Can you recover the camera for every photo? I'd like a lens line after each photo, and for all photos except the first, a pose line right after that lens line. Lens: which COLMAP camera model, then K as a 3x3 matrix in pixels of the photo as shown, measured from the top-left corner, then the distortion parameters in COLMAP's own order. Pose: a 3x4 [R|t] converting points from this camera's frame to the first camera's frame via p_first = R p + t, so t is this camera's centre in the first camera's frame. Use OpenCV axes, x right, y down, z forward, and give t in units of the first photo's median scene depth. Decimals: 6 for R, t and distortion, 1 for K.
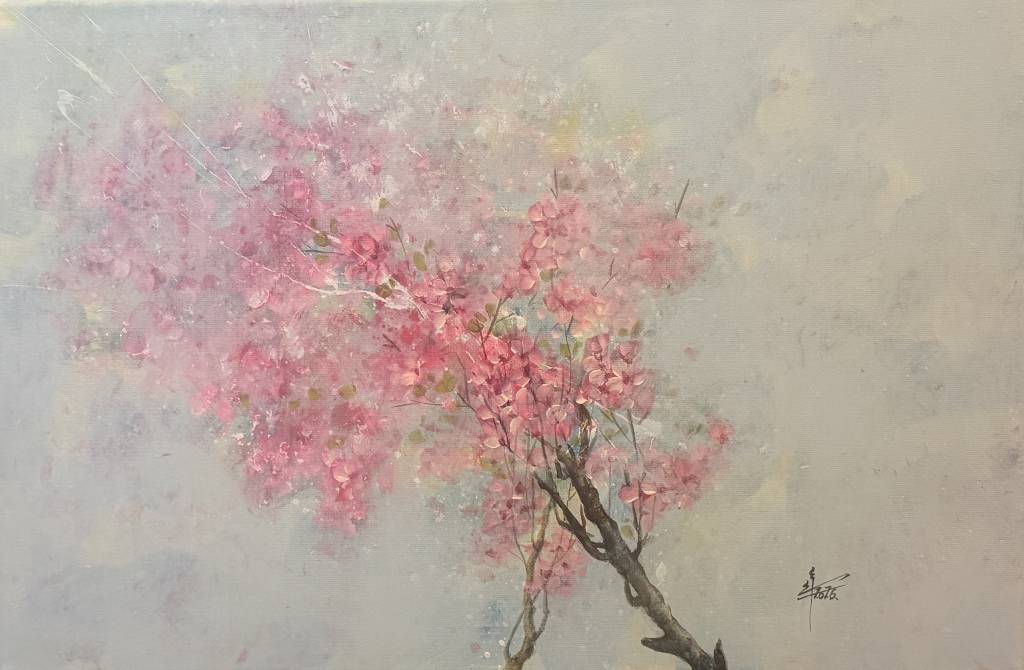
lens RADIAL K [[1463.3, 0, 513.0], [0, 1463.3, 340.5], [0, 0, 1]] dist [0.074620, 0.000000]
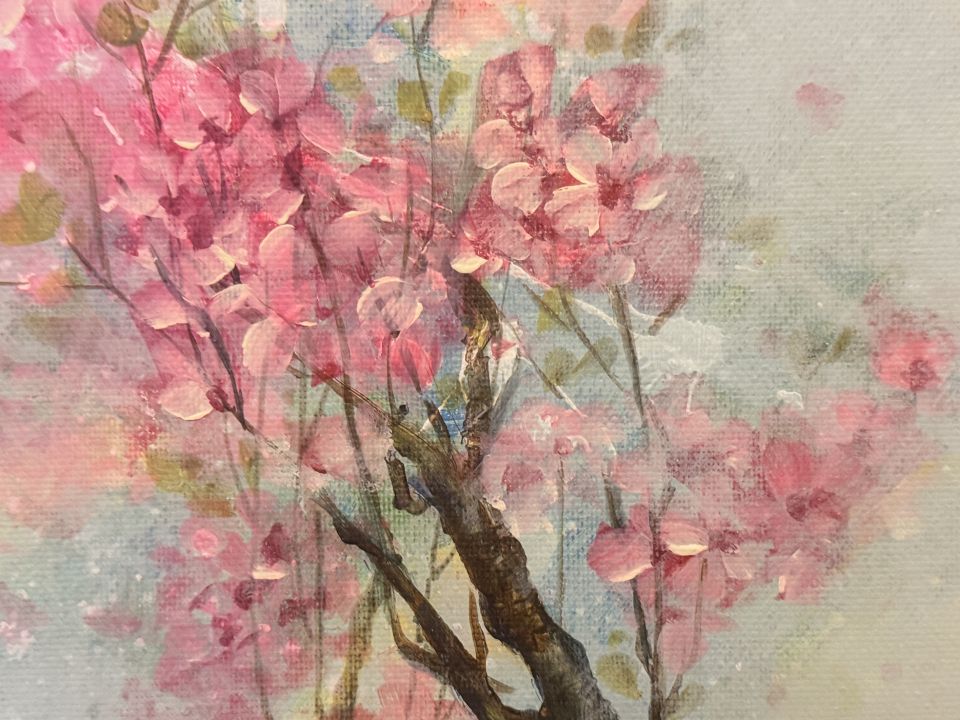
lens RADIAL K [[1306.4, 0, 479.6], [0, 1306.4, 362.3], [0, 0, 1]] dist [0.082823, 0.000000]
pose [[0.995759, -0.013634, 0.090987, 0.023234], [0.013070, 0.999891, 0.006795, 0.060628], [-0.091070, -0.005577, 0.995829, 0.719059]]
